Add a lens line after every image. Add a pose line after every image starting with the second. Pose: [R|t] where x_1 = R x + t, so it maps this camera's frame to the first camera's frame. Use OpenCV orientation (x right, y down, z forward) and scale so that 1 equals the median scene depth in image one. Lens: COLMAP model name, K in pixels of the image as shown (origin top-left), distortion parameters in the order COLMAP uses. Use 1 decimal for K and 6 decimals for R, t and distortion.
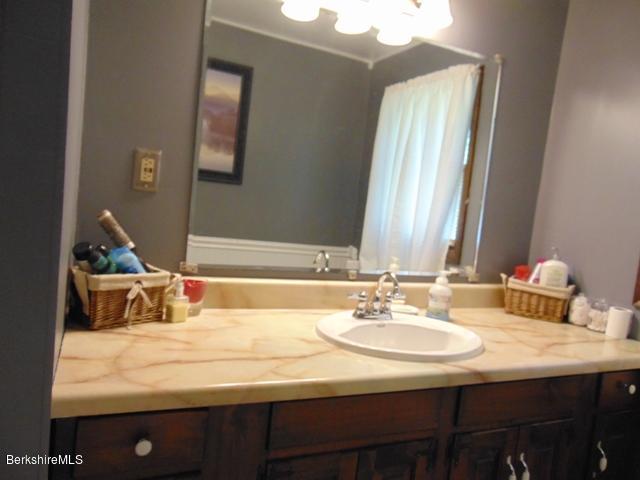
lens RADIAL K [[476.3, 0, 321.9], [0, 476.3, 240.8], [0, 0, 1]] dist [-0.026057, 0.051699]
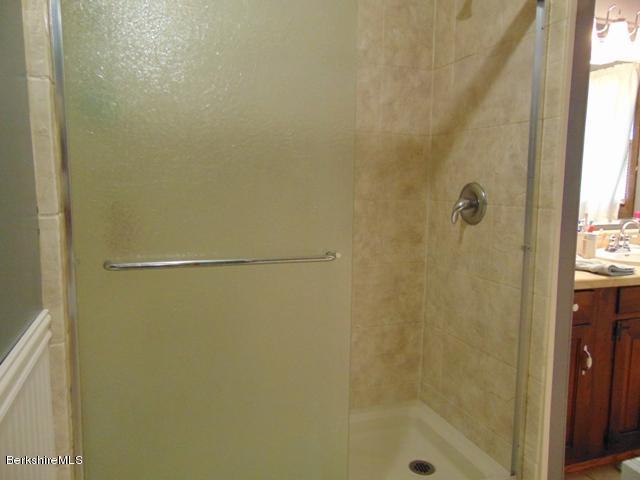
lens RADIAL K [[476.3, 0, 315.9], [0, 476.3, 238.3], [0, 0, 1]] dist [-0.026057, 0.051699]
pose [[0.988828, -0.087517, -0.120666, -0.606229], [0.091164, 0.995521, 0.025032, -0.006923], [0.117935, -0.035753, 0.992377, -0.577978]]
